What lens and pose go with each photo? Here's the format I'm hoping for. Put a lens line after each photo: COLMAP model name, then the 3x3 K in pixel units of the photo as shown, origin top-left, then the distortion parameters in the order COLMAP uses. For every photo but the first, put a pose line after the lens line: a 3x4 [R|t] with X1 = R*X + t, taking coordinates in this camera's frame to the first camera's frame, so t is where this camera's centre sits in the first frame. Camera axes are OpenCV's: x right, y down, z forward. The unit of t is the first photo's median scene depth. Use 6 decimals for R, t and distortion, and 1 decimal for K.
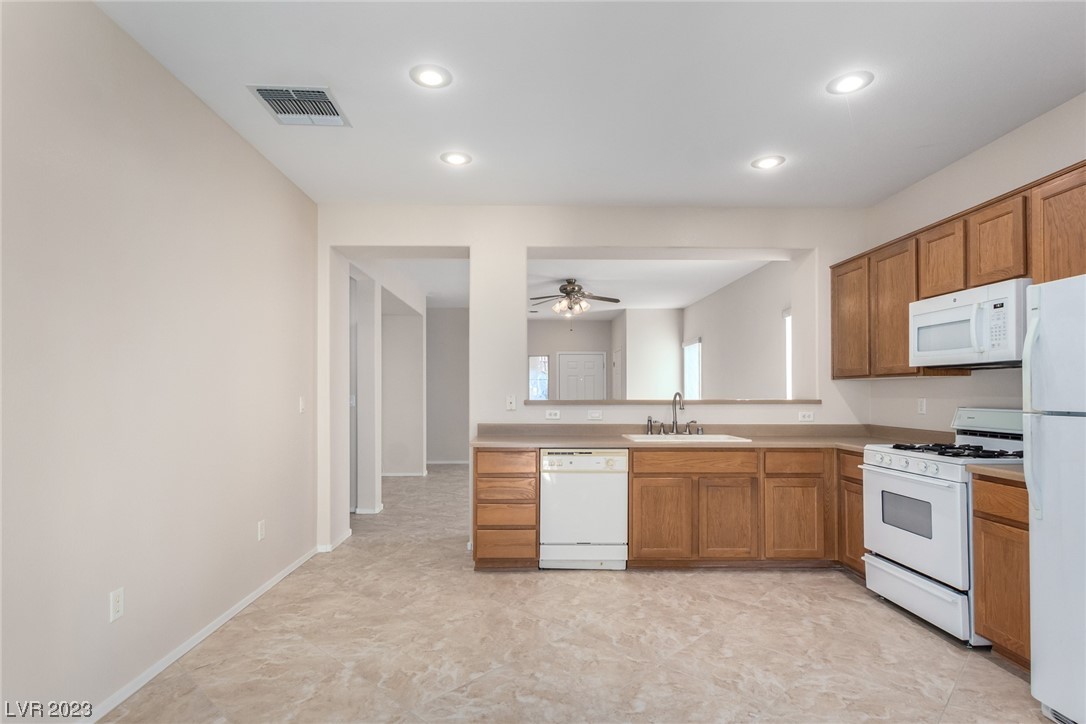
lens RADIAL K [[545.6, 0, 537.0], [0, 545.6, 385.8], [0, 0, 1]] dist [0.020348, -0.000175]
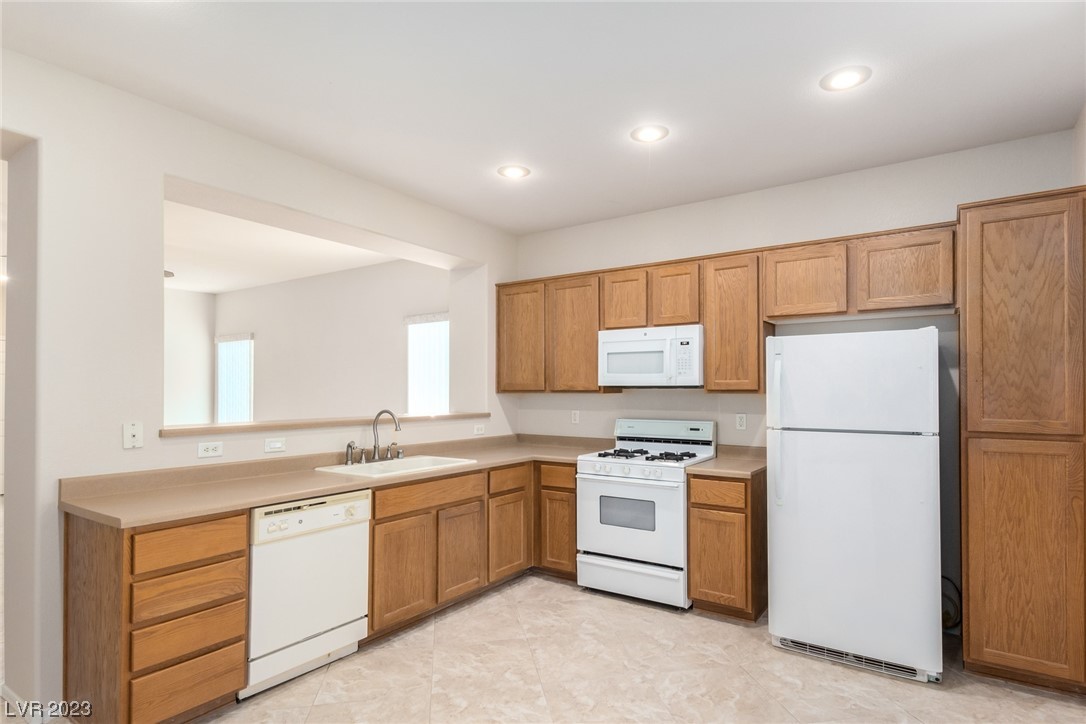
lens RADIAL K [[565.0, 0, 547.3], [0, 565.0, 386.9], [0, 0, 1]] dist [0.023471, -0.000200]
pose [[0.593634, 0.005121, 0.804719, -0.323740], [-0.008172, 0.999967, -0.000336, -0.027661], [-0.804693, -0.006377, 0.593656, 0.342129]]
